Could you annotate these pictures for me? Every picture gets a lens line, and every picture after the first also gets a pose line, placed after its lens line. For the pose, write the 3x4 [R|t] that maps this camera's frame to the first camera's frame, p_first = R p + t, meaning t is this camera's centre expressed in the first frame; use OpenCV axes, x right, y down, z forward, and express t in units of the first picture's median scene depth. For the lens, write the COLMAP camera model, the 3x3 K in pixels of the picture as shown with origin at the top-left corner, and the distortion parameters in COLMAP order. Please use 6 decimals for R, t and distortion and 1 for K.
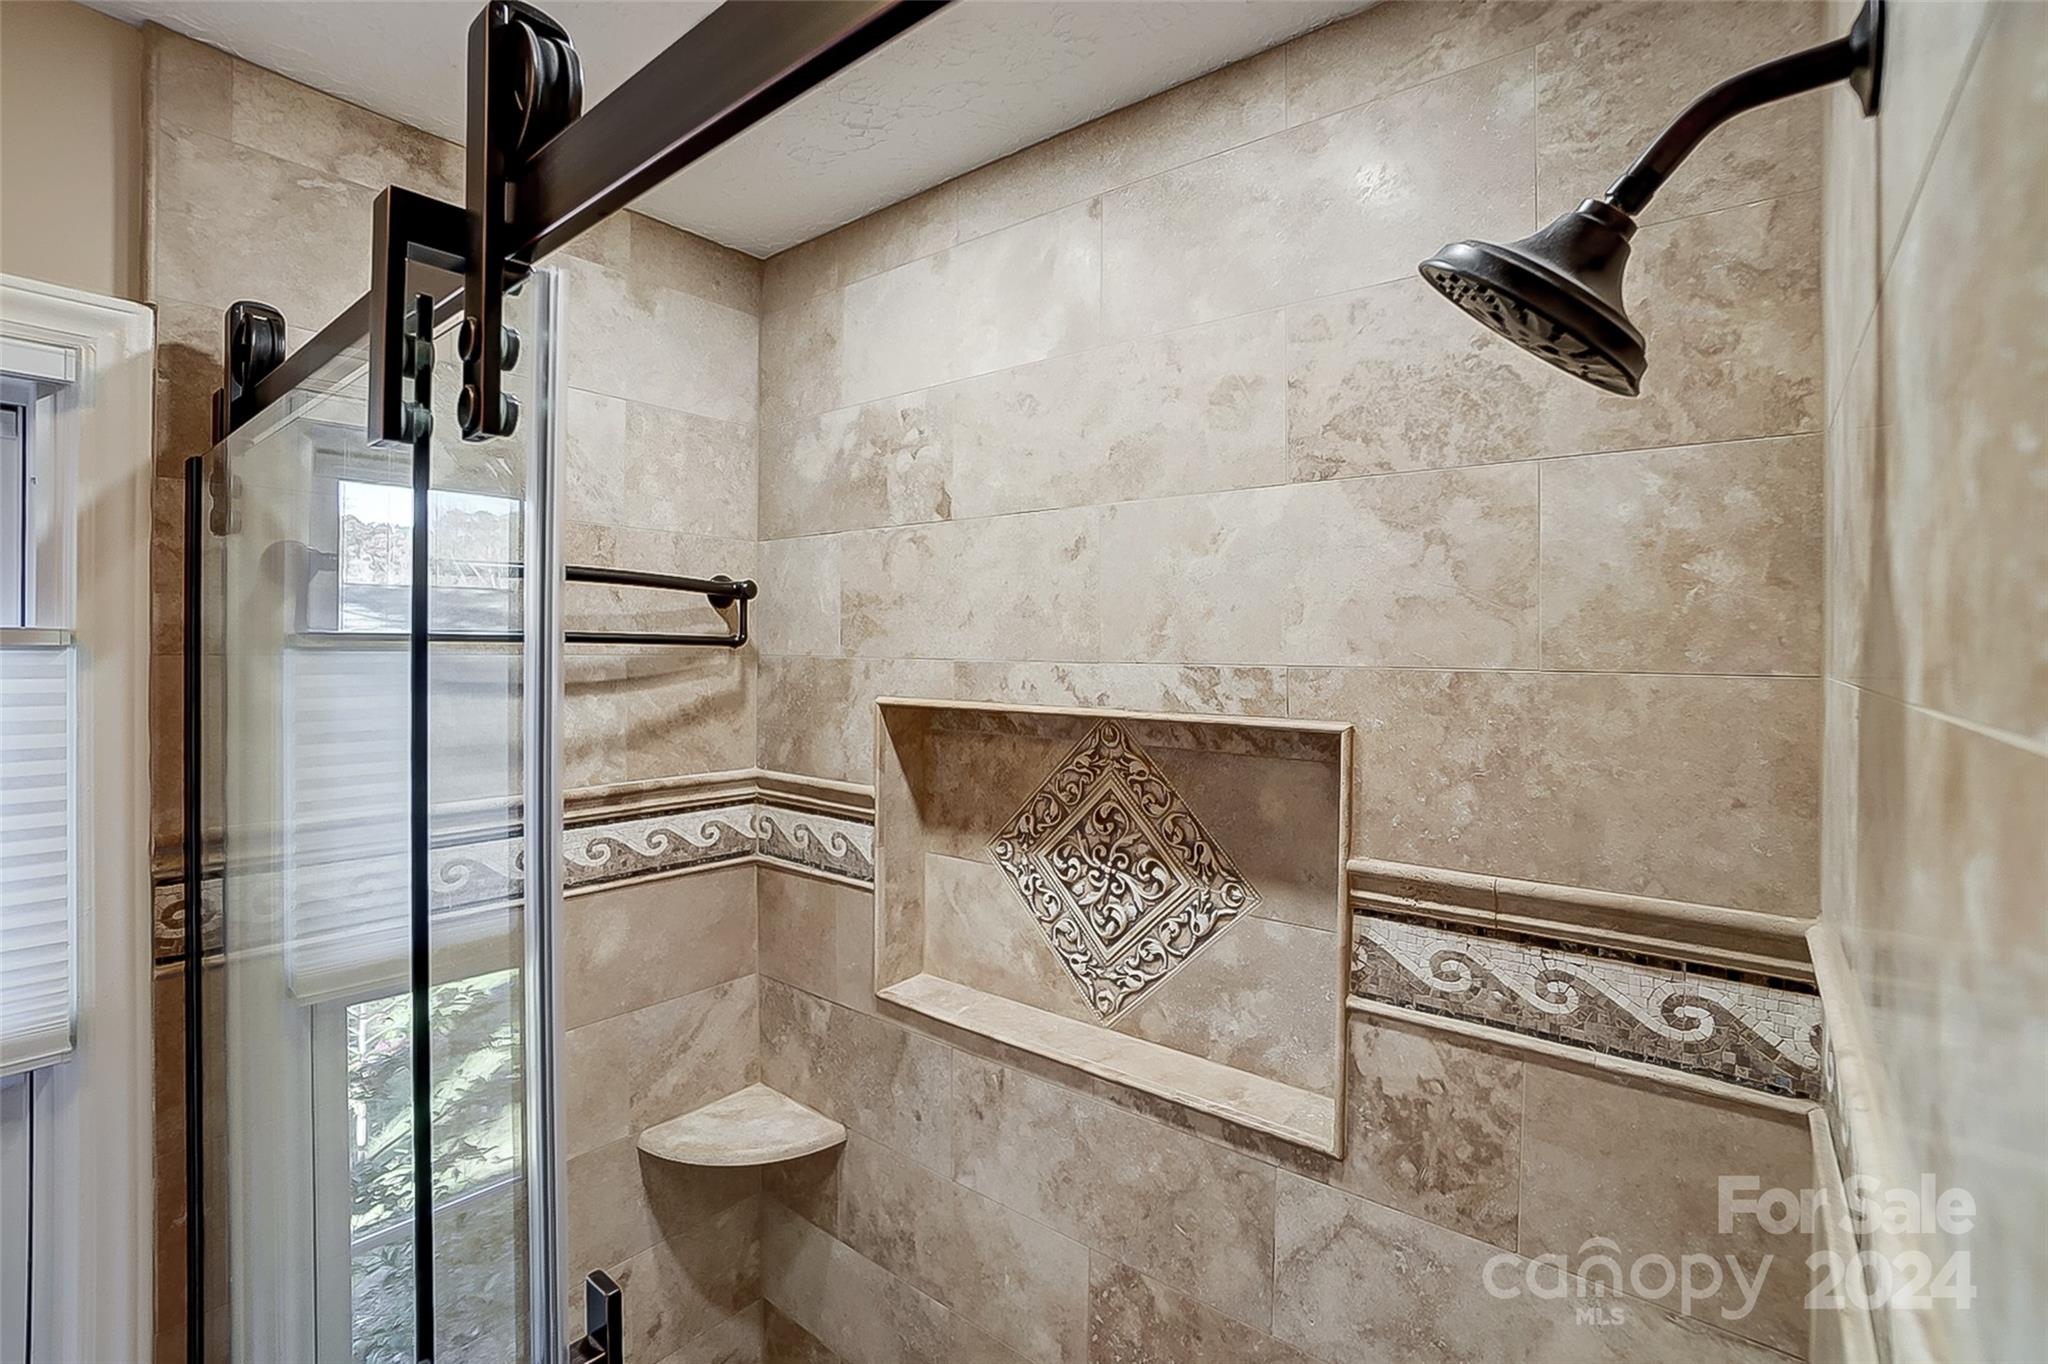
lens RADIAL K [[923.3, 0, 1017.0], [0, 923.3, 647.0], [0, 0, 1]] dist [-0.067131, 0.026084]
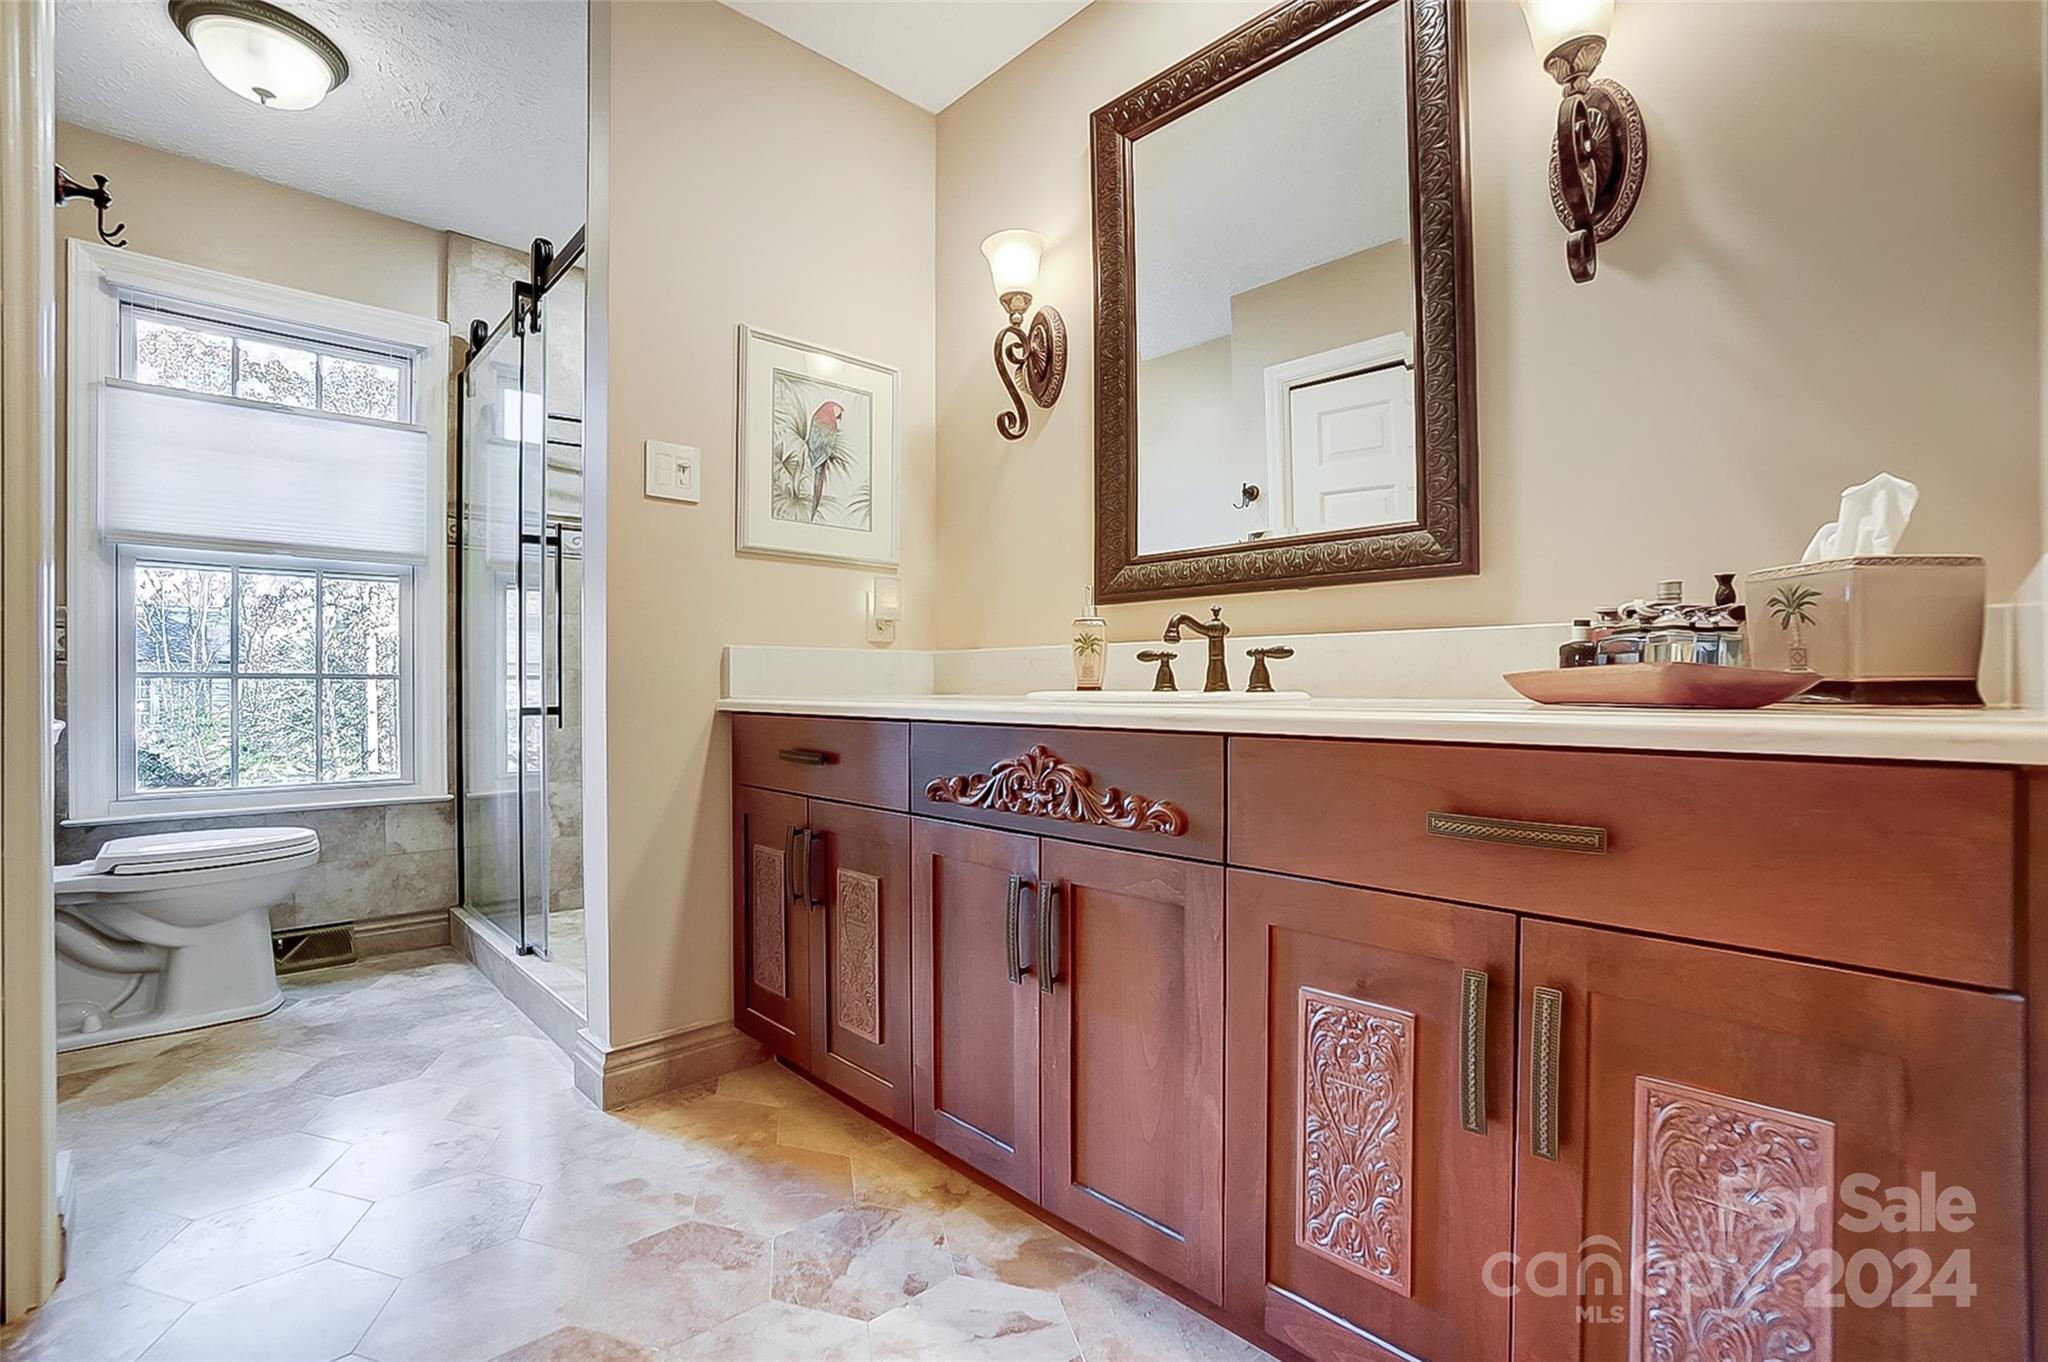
lens RADIAL K [[924.9, 0, 1013.0], [0, 924.9, 684.9], [0, 0, 1]] dist [-0.059524, 0.024950]
pose [[0.990252, -0.012355, -0.138740, 1.336402], [0.012134, 0.999923, -0.002436, 0.875882], [0.138759, 0.000728, 0.990326, -1.771098]]
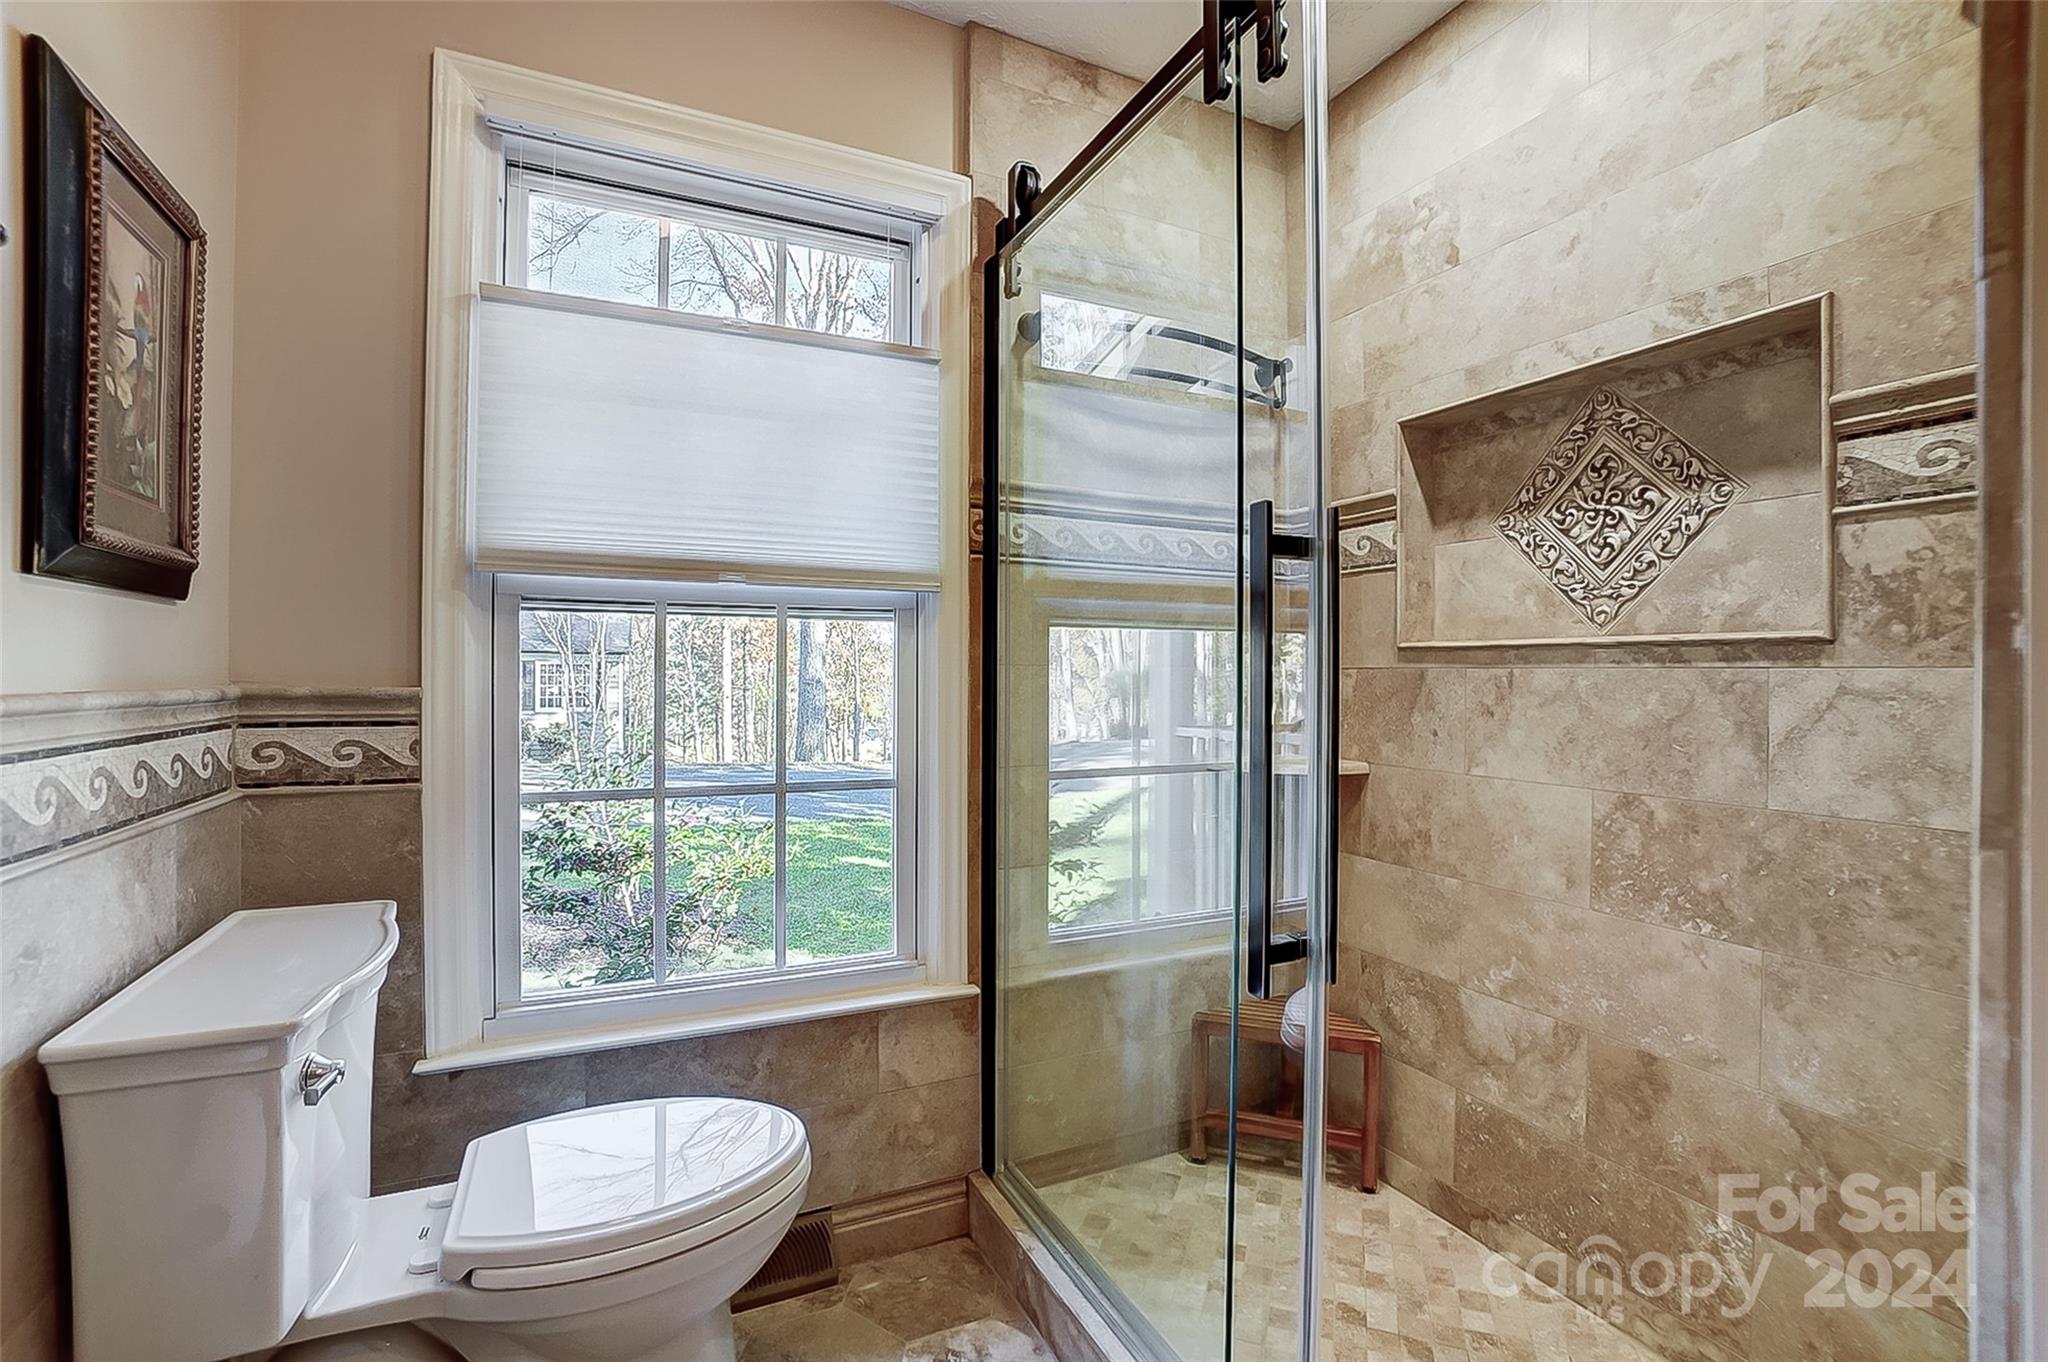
lens RADIAL K [[905.4, 0, 1028.7], [0, 905.4, 664.0], [0, 0, 1]] dist [-0.058393, 0.022763]
pose [[0.906643, -0.005446, -0.421864, -0.133294], [0.003114, 0.999976, -0.006216, 0.595857], [0.421888, 0.004322, 0.906638, -0.554504]]
